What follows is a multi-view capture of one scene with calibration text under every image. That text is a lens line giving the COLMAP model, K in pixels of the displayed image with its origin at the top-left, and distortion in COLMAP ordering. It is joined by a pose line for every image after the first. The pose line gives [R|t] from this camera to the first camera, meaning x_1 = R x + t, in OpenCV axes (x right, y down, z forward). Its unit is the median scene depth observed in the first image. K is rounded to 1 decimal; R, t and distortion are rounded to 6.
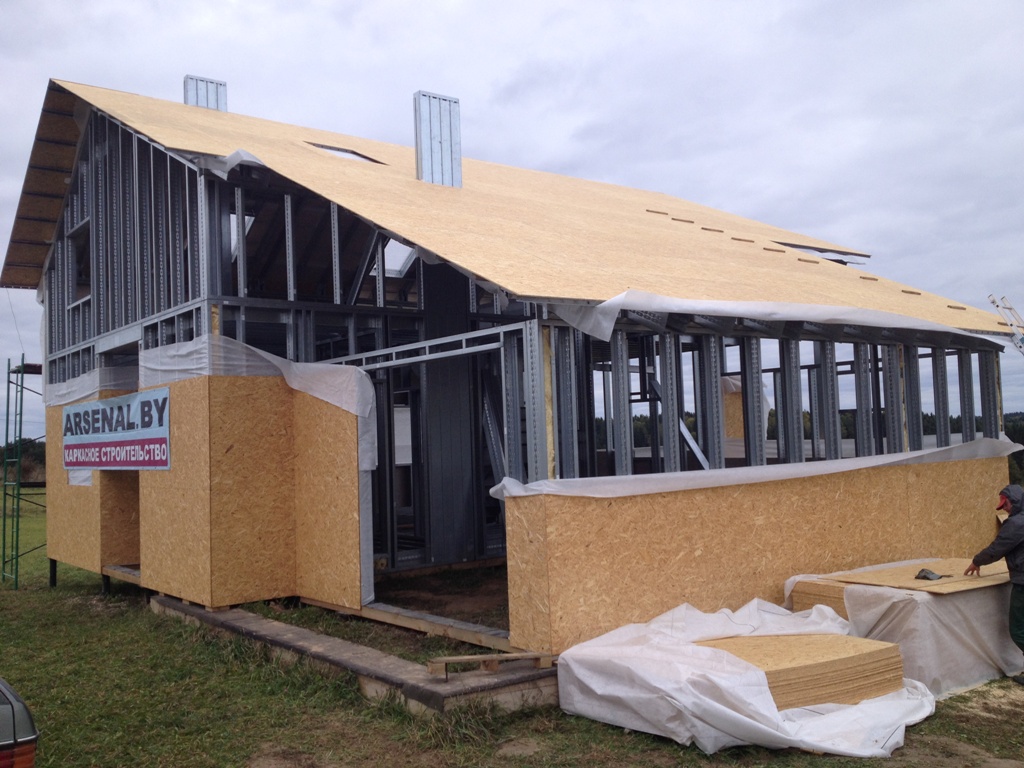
lens RADIAL K [[951.6, 0, 505.7], [0, 951.6, 385.8], [0, 0, 1]] dist [0.210024, -0.505591]
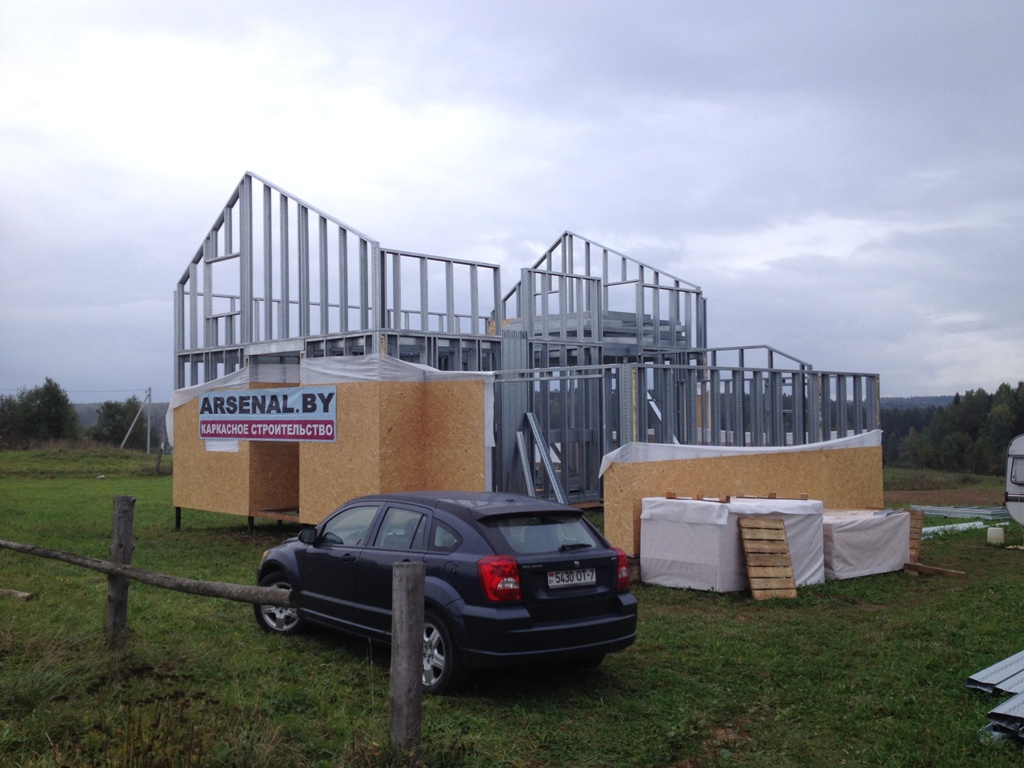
lens RADIAL K [[951.6, 0, 505.7], [0, 951.6, 385.8], [0, 0, 1]] dist [0.210024, -0.505591]
pose [[0.993258, 0.028157, 0.112449, -0.242461], [-0.031208, 0.999189, 0.025461, -0.041554], [-0.111641, -0.028799, 0.993331, -0.442188]]
